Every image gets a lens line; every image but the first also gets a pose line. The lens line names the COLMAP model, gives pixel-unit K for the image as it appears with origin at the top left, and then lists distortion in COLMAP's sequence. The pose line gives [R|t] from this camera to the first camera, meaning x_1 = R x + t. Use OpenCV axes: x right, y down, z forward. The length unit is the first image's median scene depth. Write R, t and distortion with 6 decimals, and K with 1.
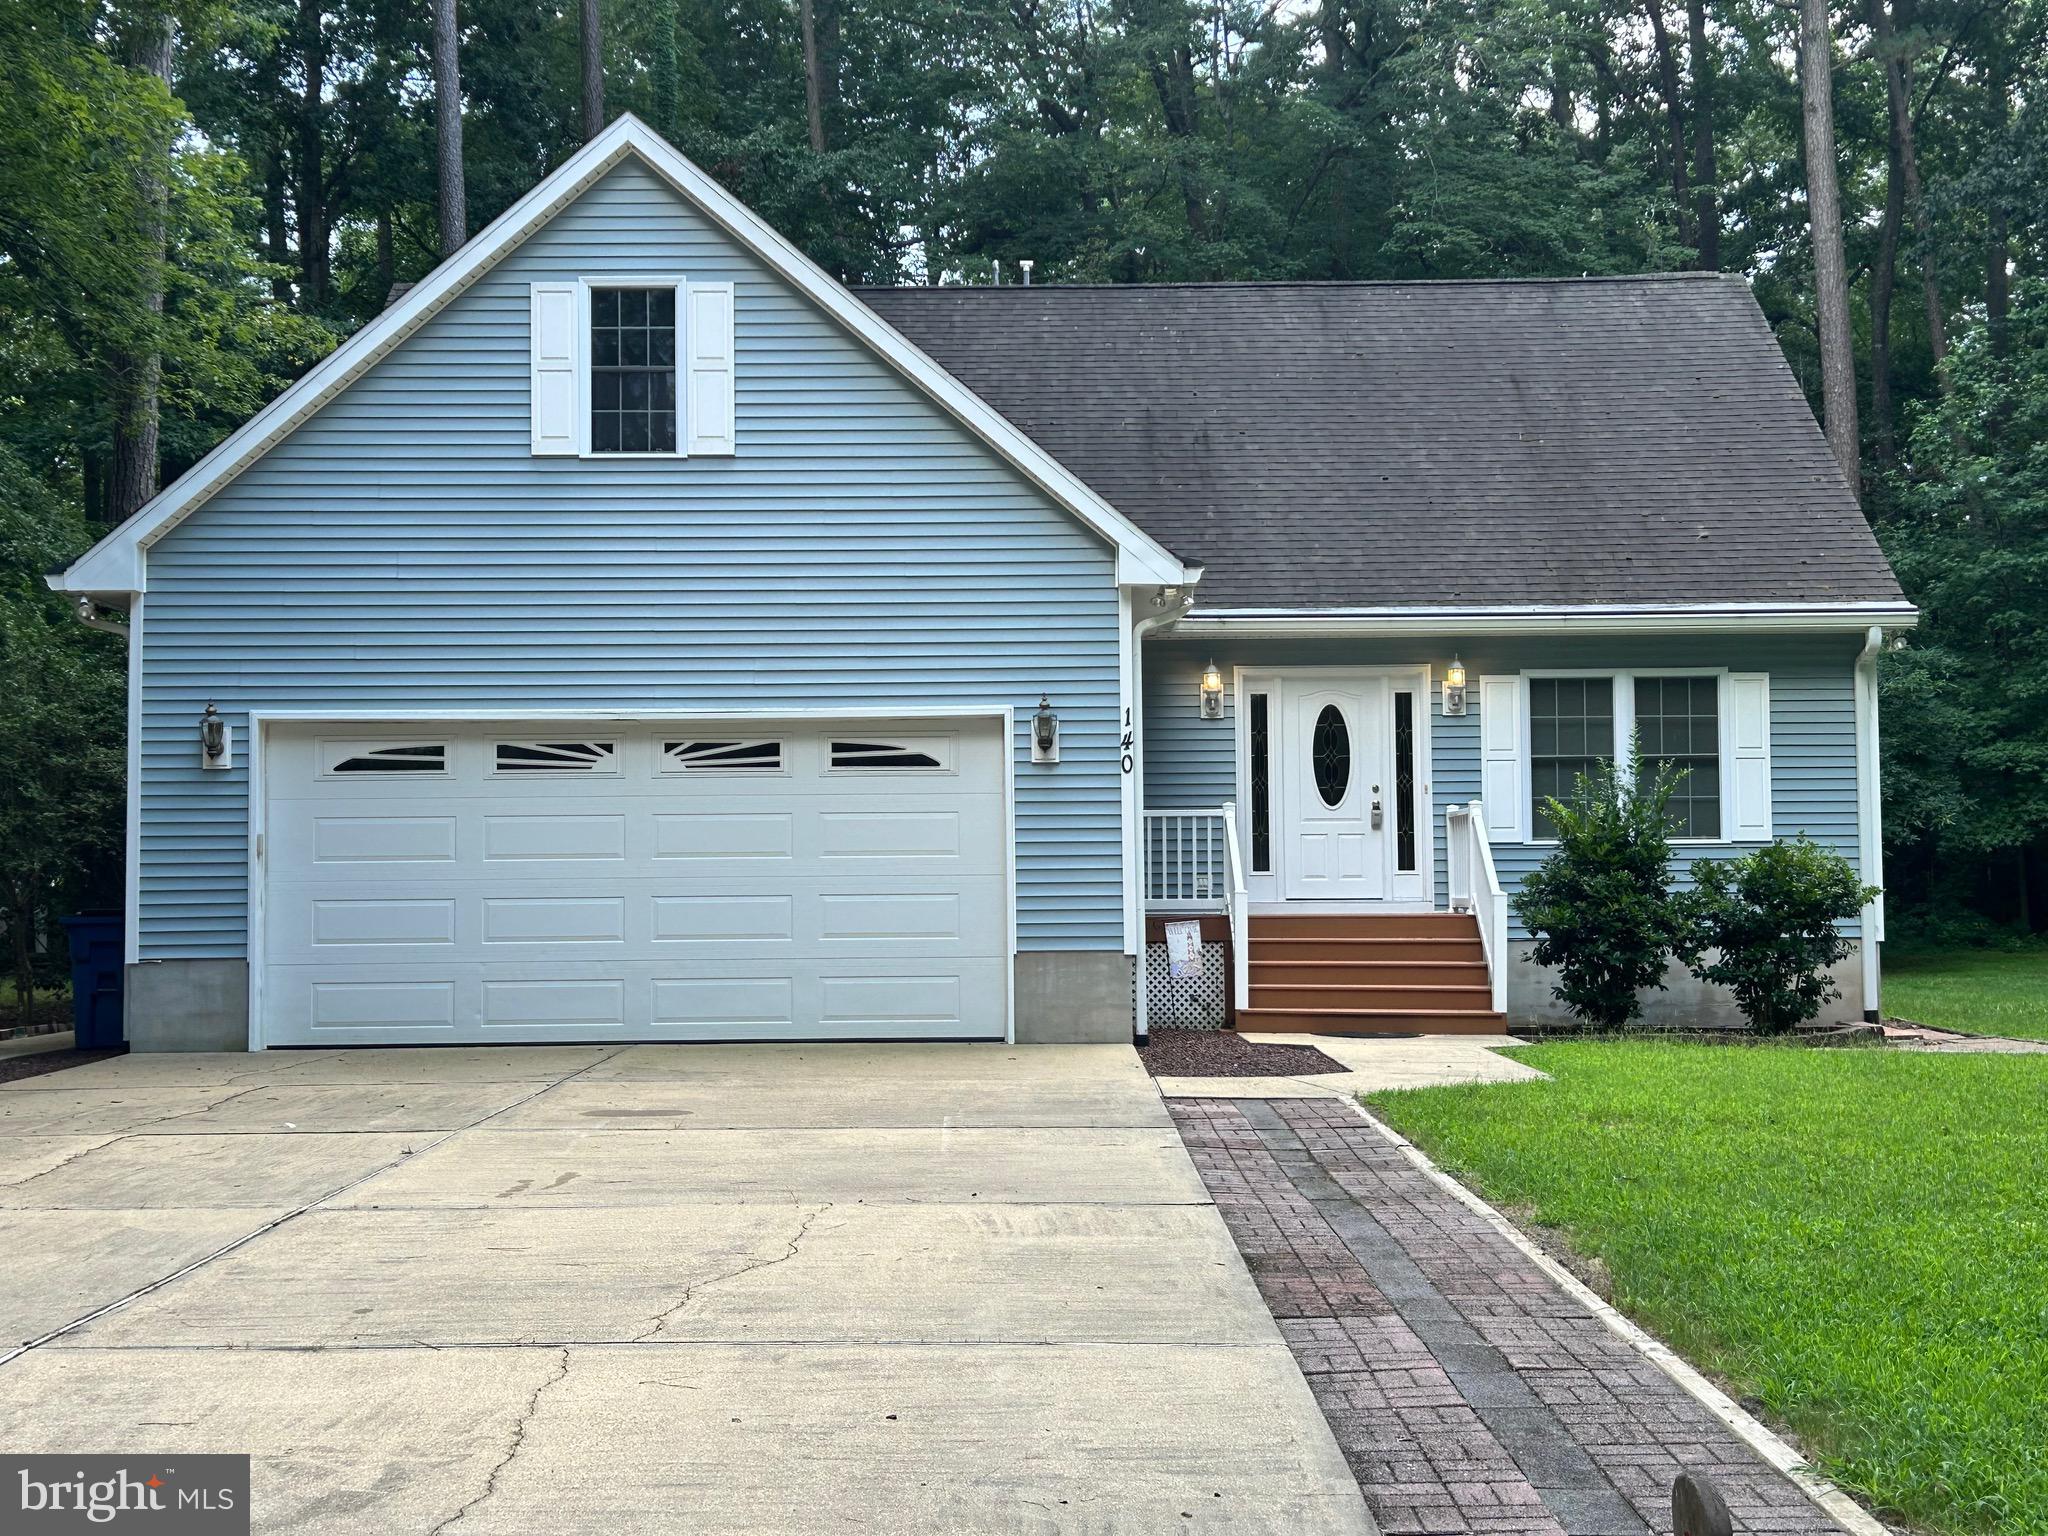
lens RADIAL K [[2590.5, 0, 1024.0], [0, 2590.5, 768.0], [0, 0, 1]] dist [-0.007480, 0.001461]
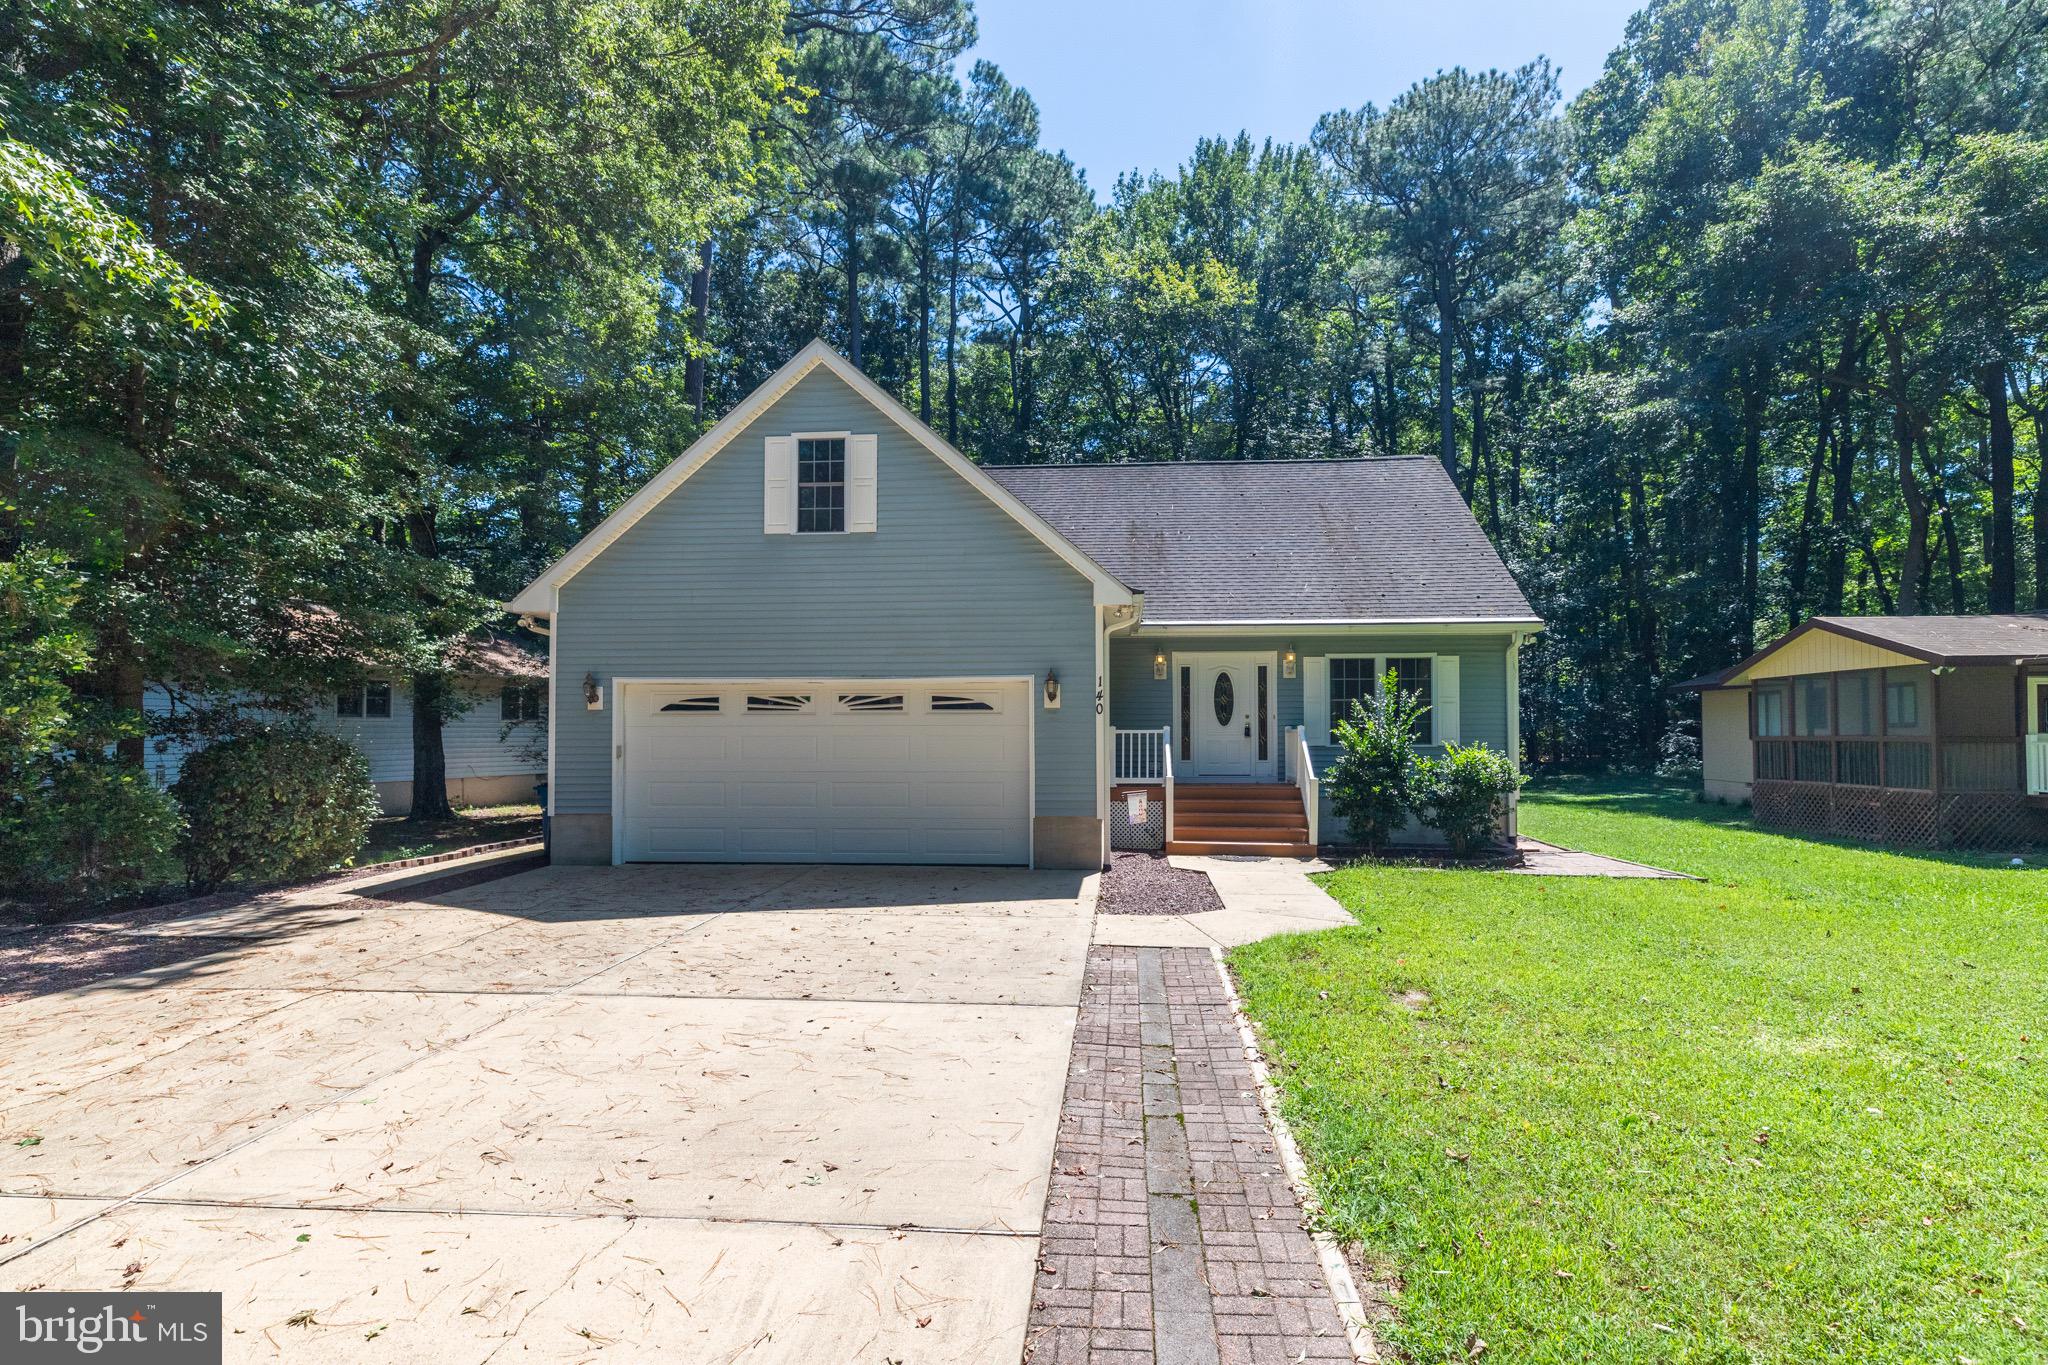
lens RADIAL K [[944.7, 0, 1065.7], [0, 944.7, 714.1], [0, 0, 1]] dist [0.000585, 0.000029]
pose [[0.997566, 0.004831, -0.069555, 0.058644], [-0.002925, 0.999618, 0.027478, -0.014634], [0.069661, -0.027208, 0.997200, 0.341127]]
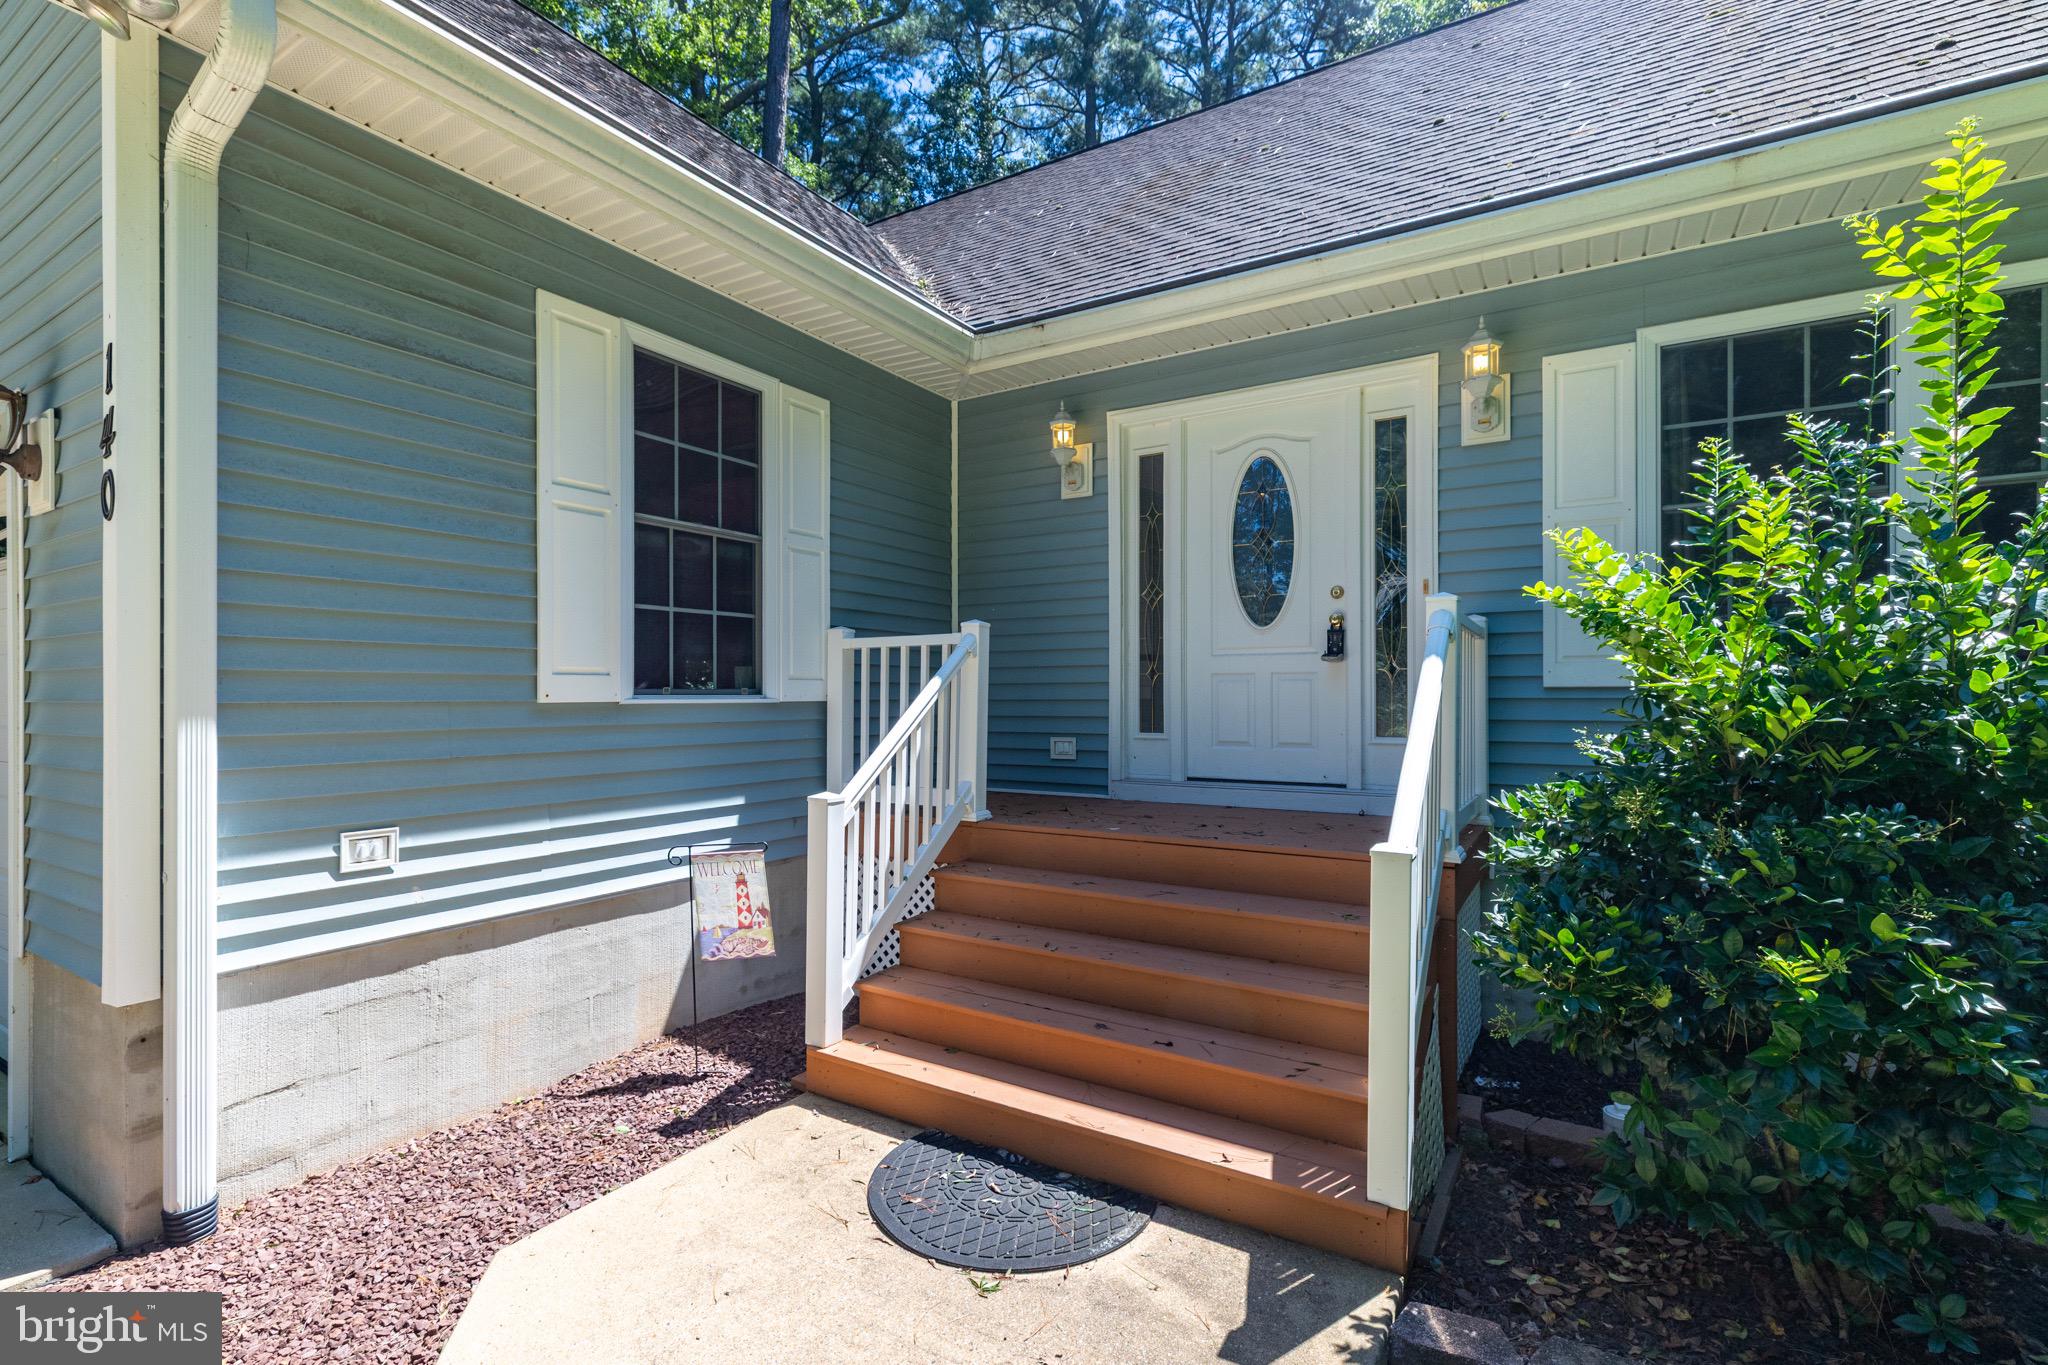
lens RADIAL K [[924.4, 0, 1025.6], [0, 924.4, 691.5], [0, 0, 1]] dist [0.000805, 0.000137]
pose [[0.846449, 0.004064, -0.532454, 0.215610], [0.025565, 0.998508, 0.048261, 0.021495], [0.531856, -0.054463, 0.845082, 0.903708]]
